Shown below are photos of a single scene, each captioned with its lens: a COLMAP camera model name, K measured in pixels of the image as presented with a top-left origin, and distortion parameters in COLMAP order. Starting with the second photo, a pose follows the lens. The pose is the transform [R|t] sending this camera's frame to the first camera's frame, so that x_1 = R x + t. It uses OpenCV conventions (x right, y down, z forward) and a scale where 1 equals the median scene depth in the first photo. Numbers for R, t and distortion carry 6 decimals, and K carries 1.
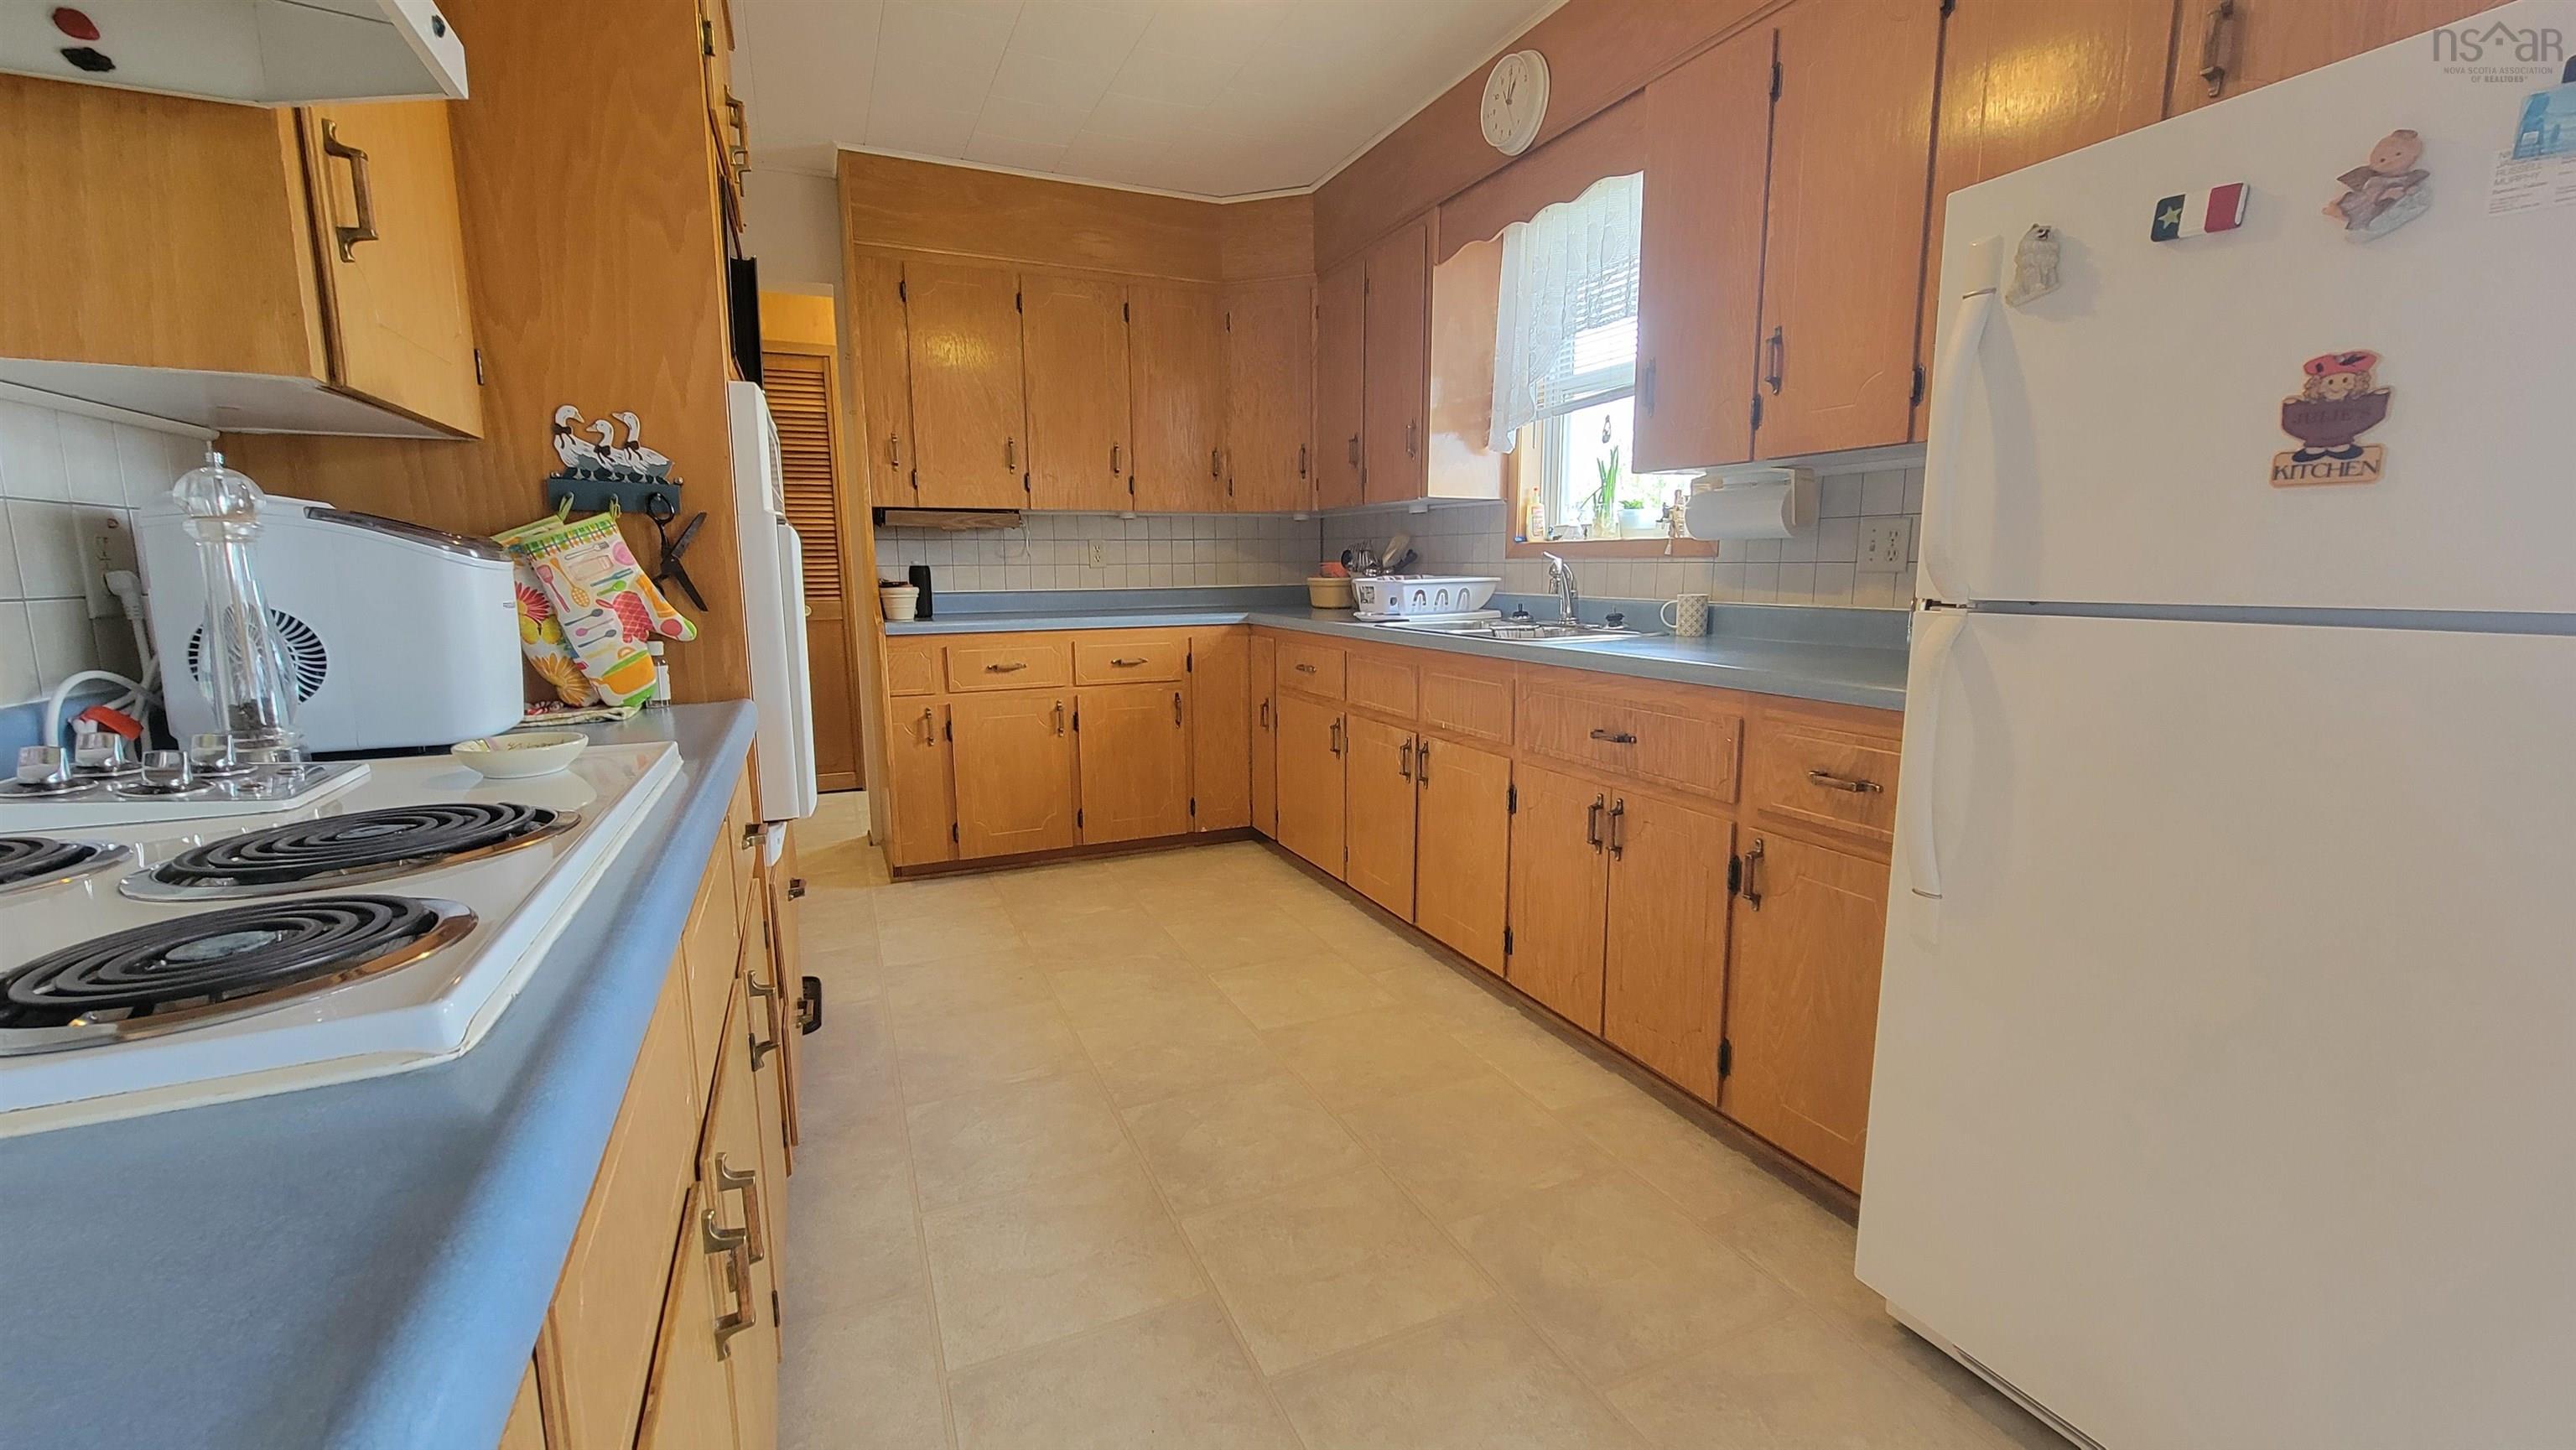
lens RADIAL K [[1041.3, 0, 1282.4], [0, 1041.3, 728.5], [0, 0, 1]] dist [-0.004062, -0.000057]
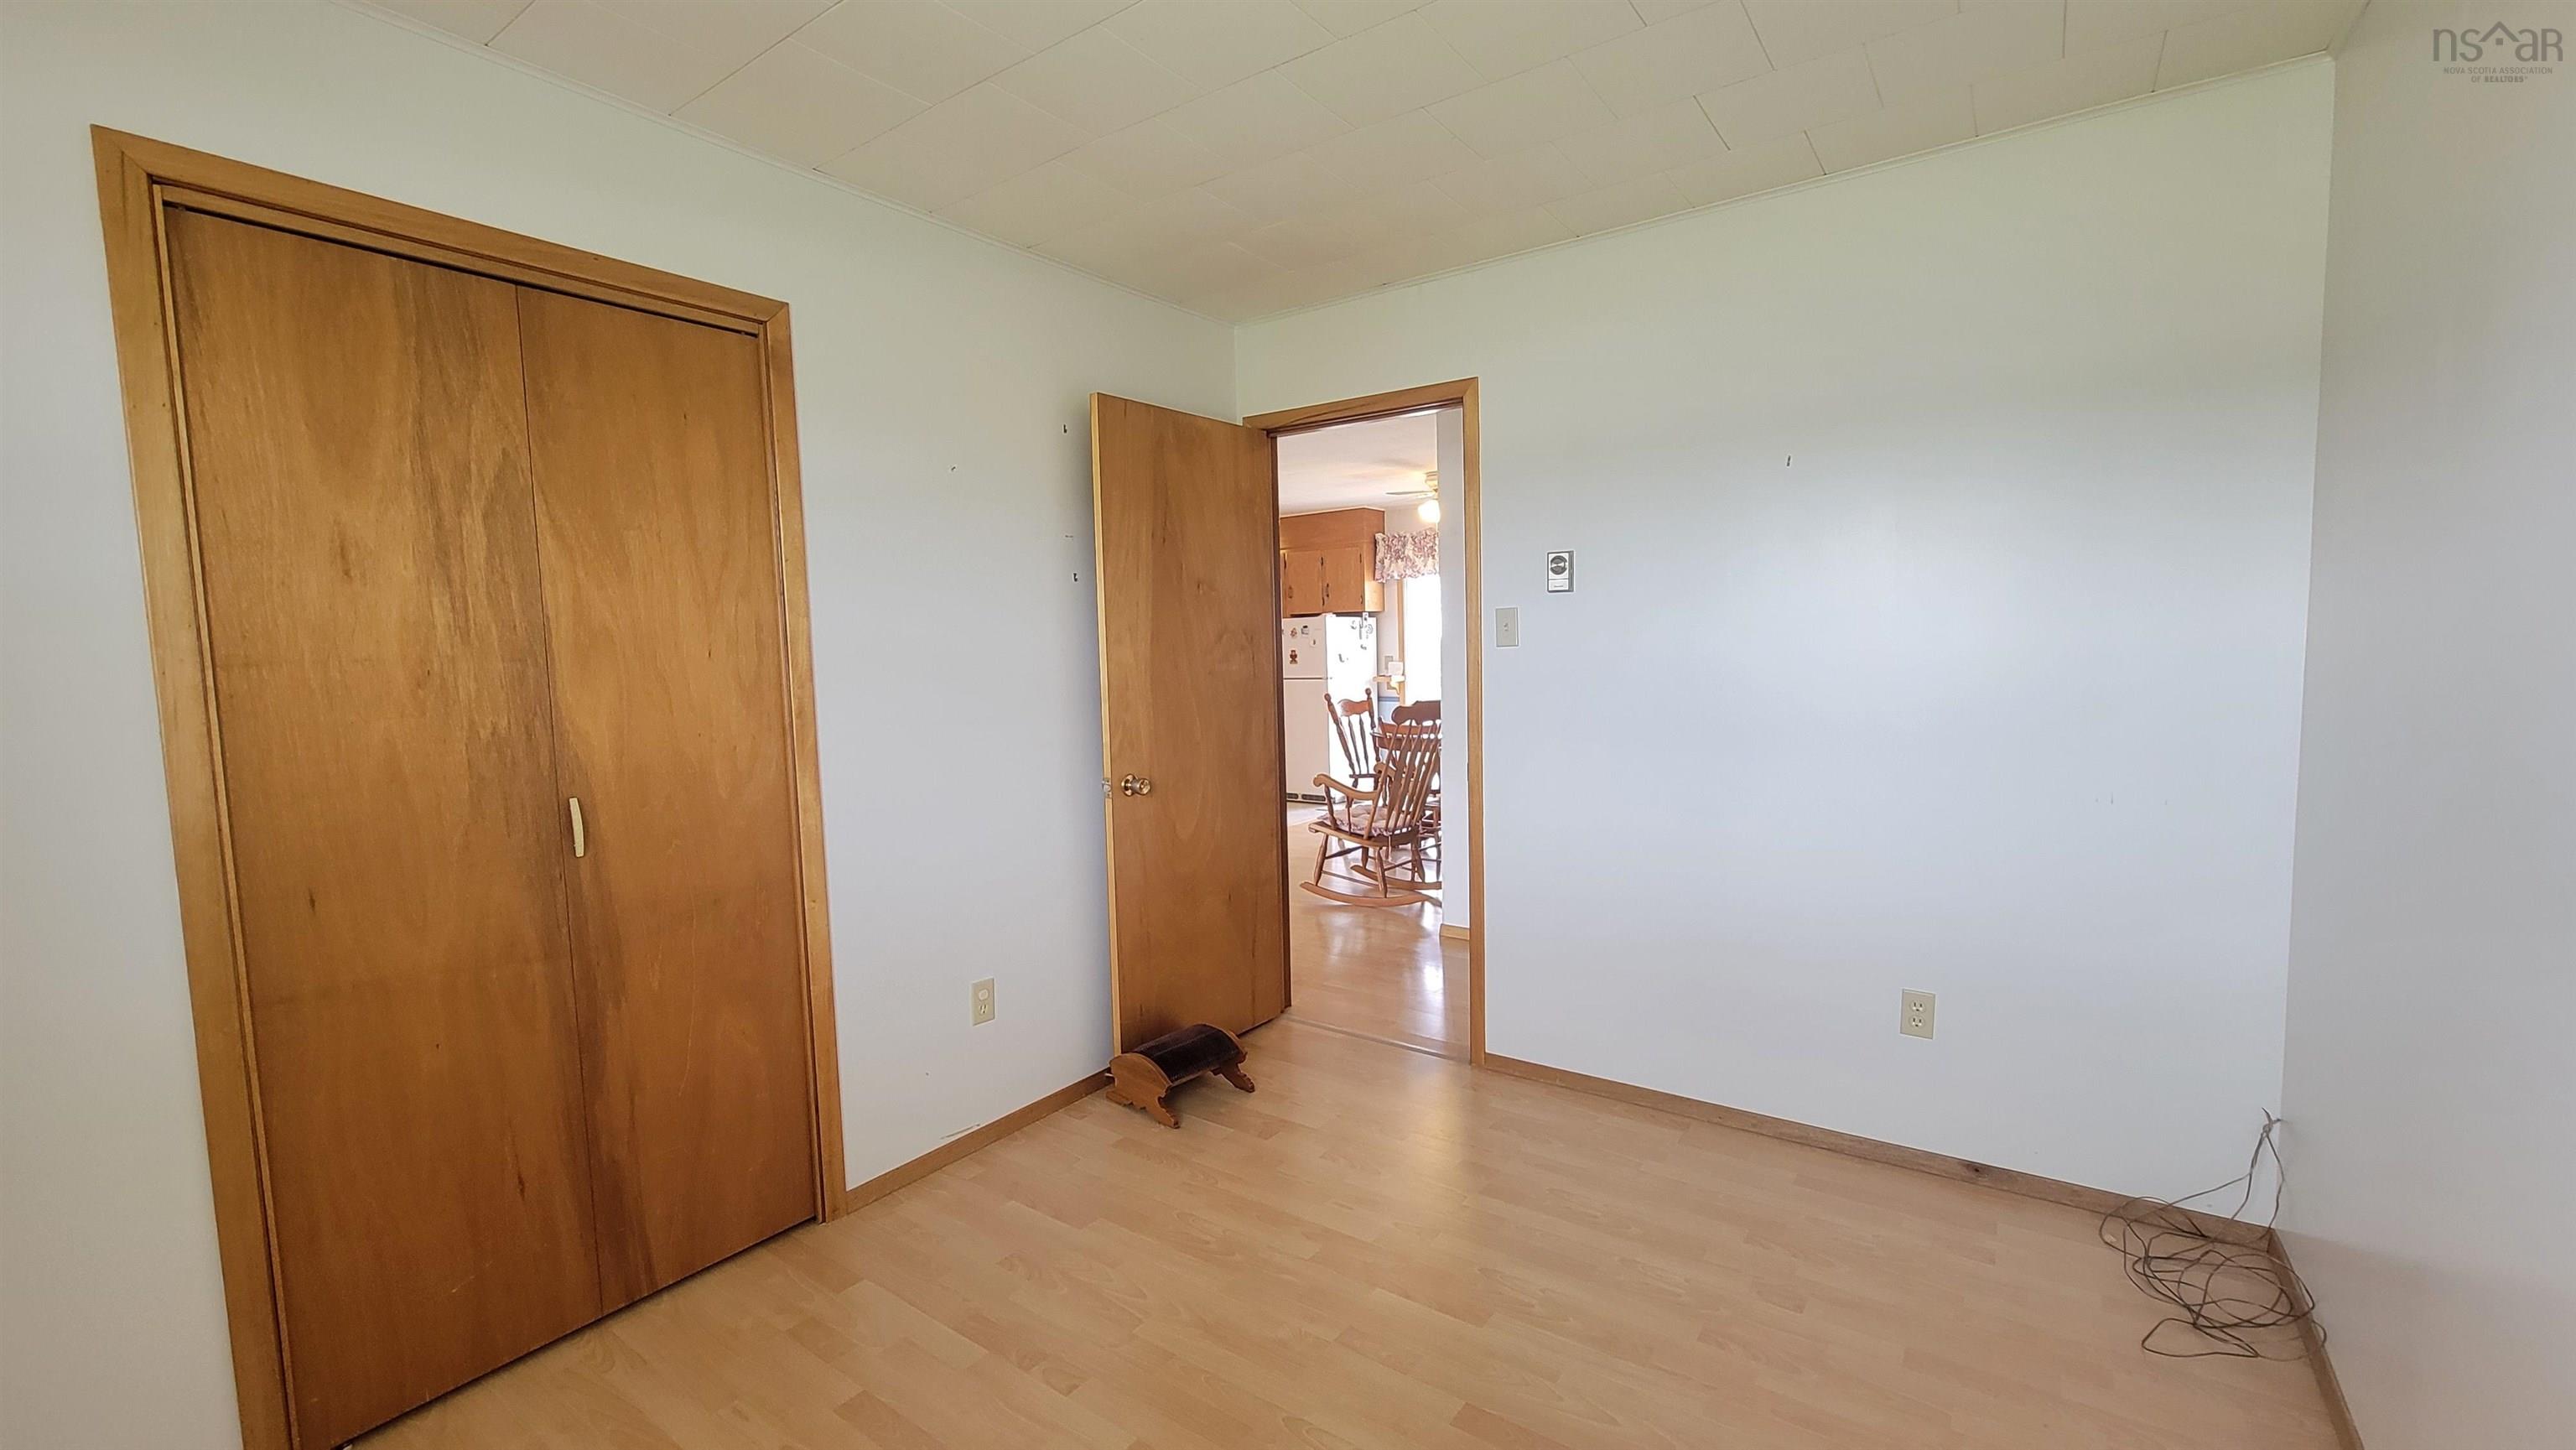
lens RADIAL K [[1041.3, 0, 1290.6], [0, 1041.3, 724.5], [0, 0, 1]] dist [-0.004062, -0.000057]
pose [[0.859308, -0.059158, 0.508025, -1.211761], [0.102392, 0.993078, -0.057551, 0.267427], [-0.501104, 0.101471, 0.859417, -2.228971]]
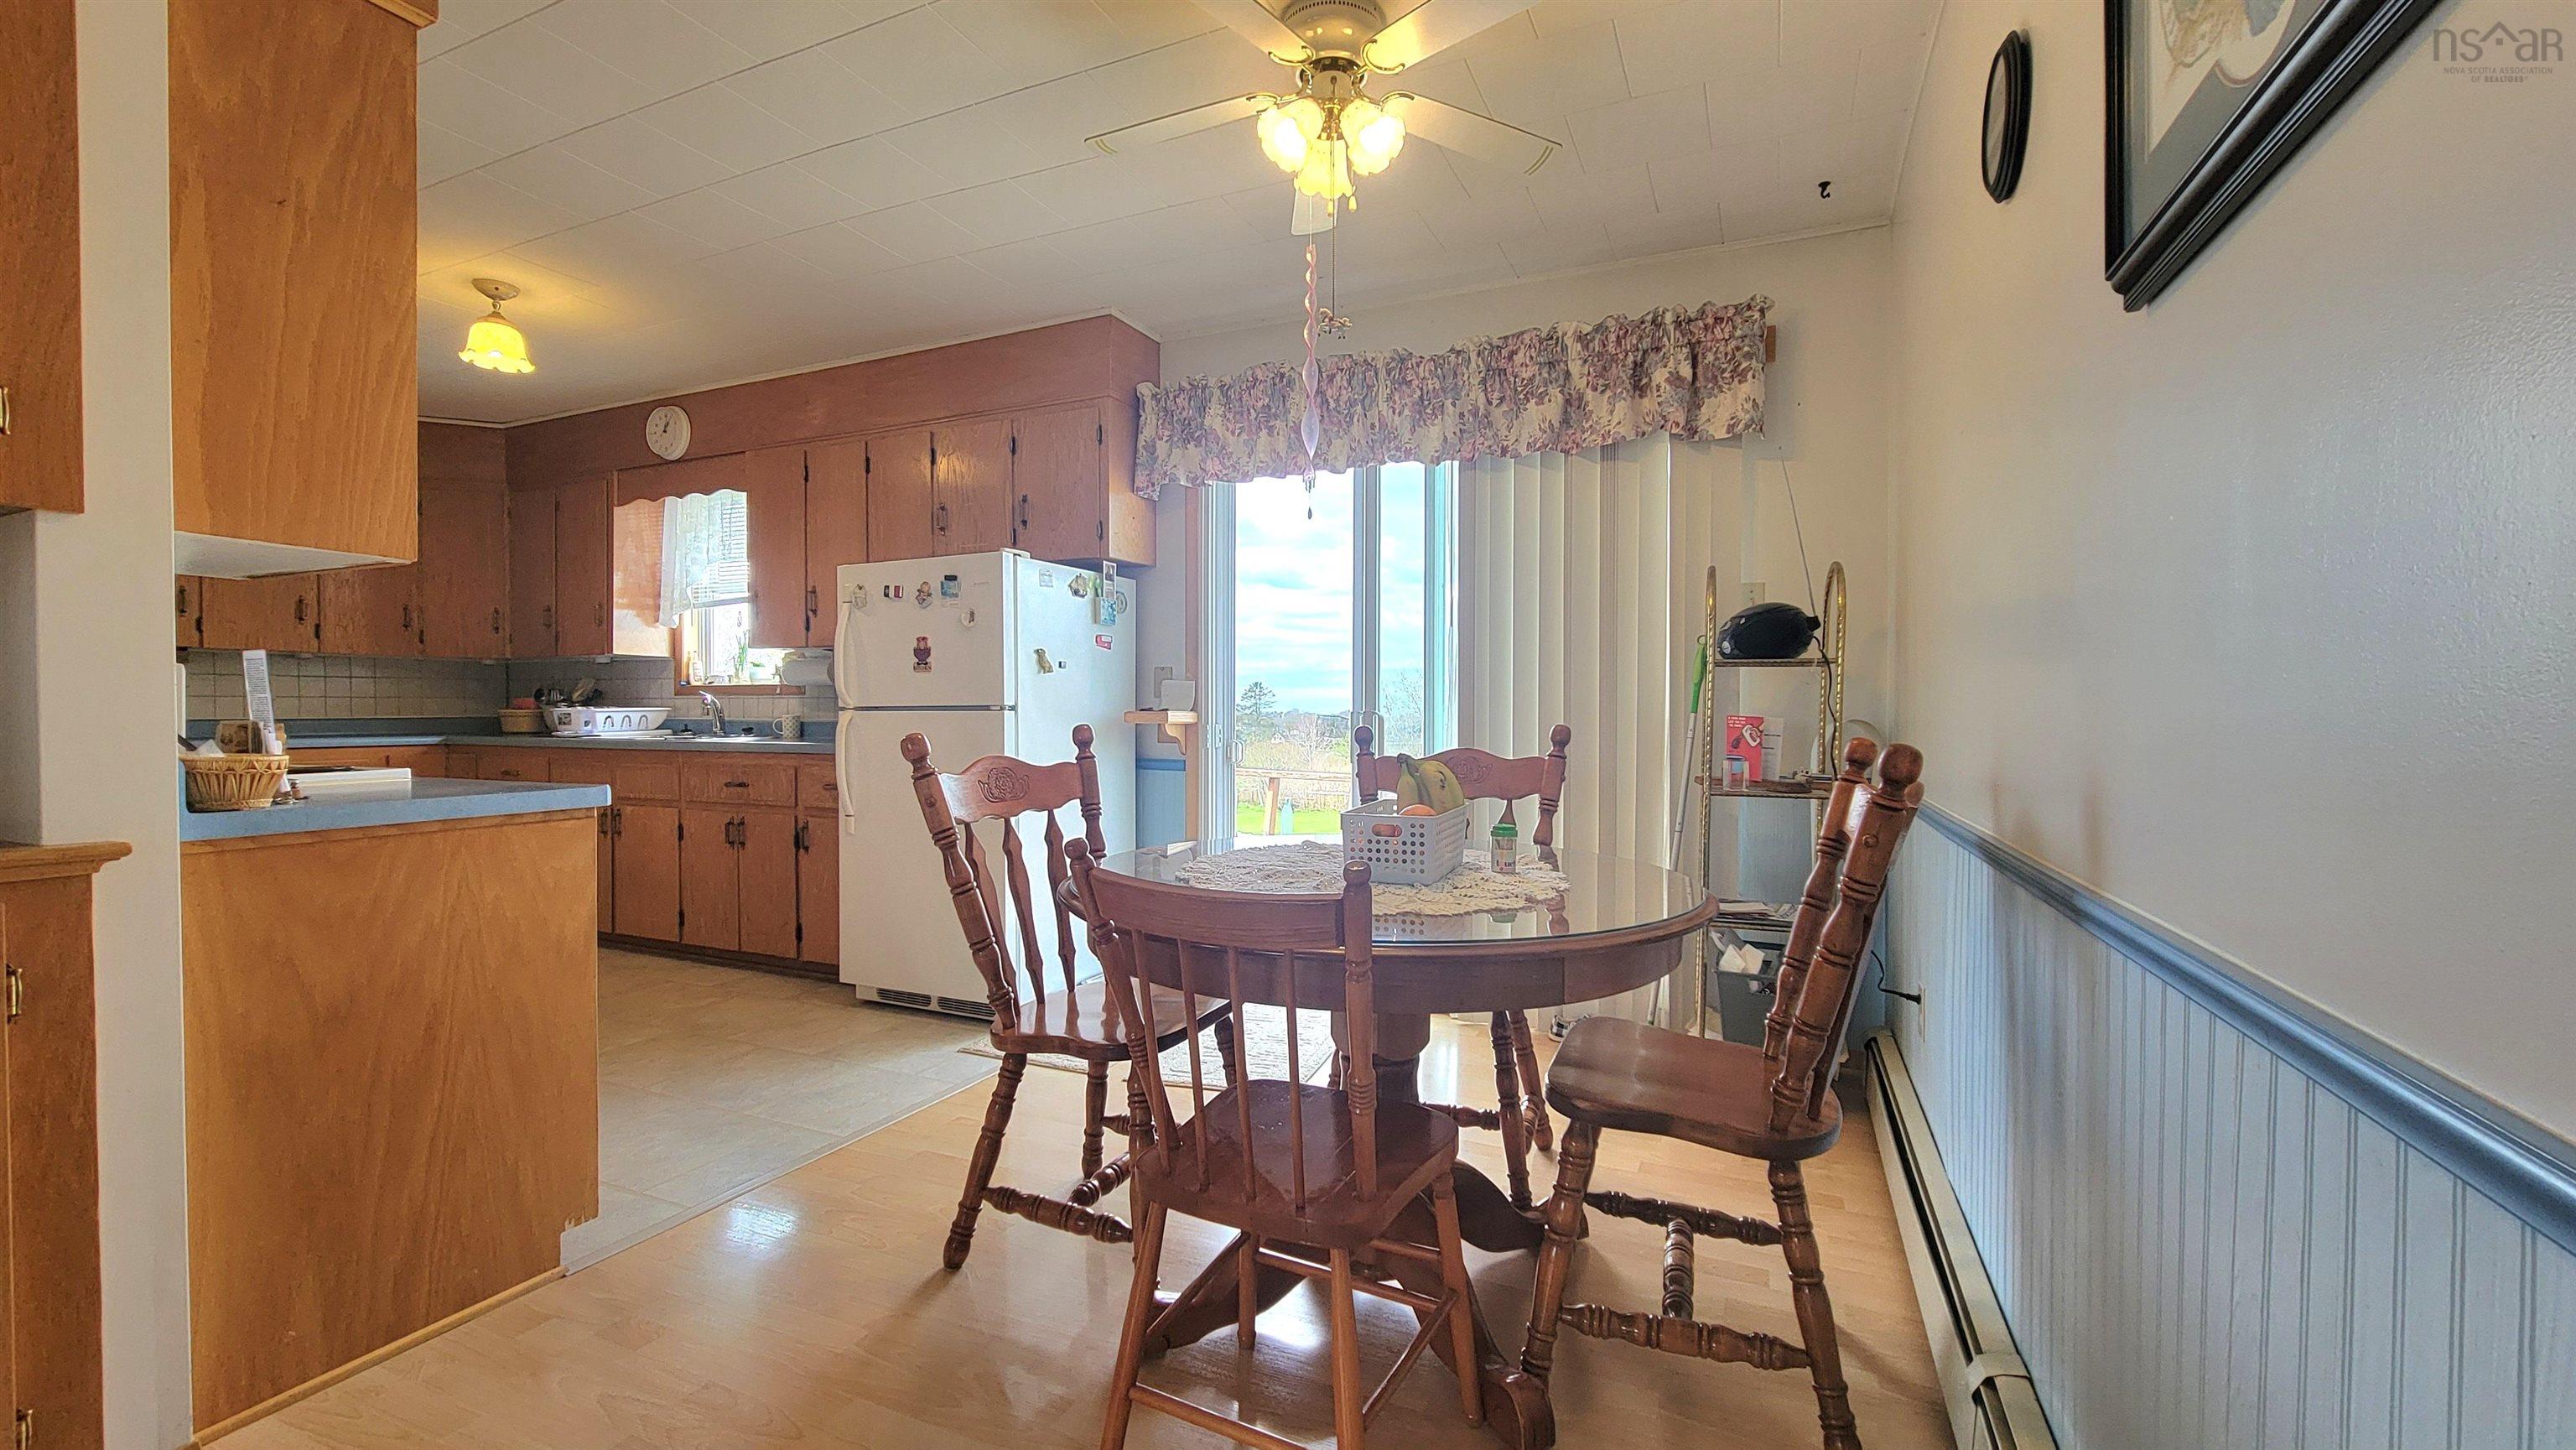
lens RADIAL K [[1041.3, 0, 1293.4], [0, 1041.3, 728.8], [0, 0, 1]] dist [-0.004062, -0.000057]
pose [[0.744374, -0.004844, 0.667745, -0.148210], [0.099152, 0.989691, -0.103351, 0.153124], [-0.660360, 0.143140, 0.737181, -0.825544]]
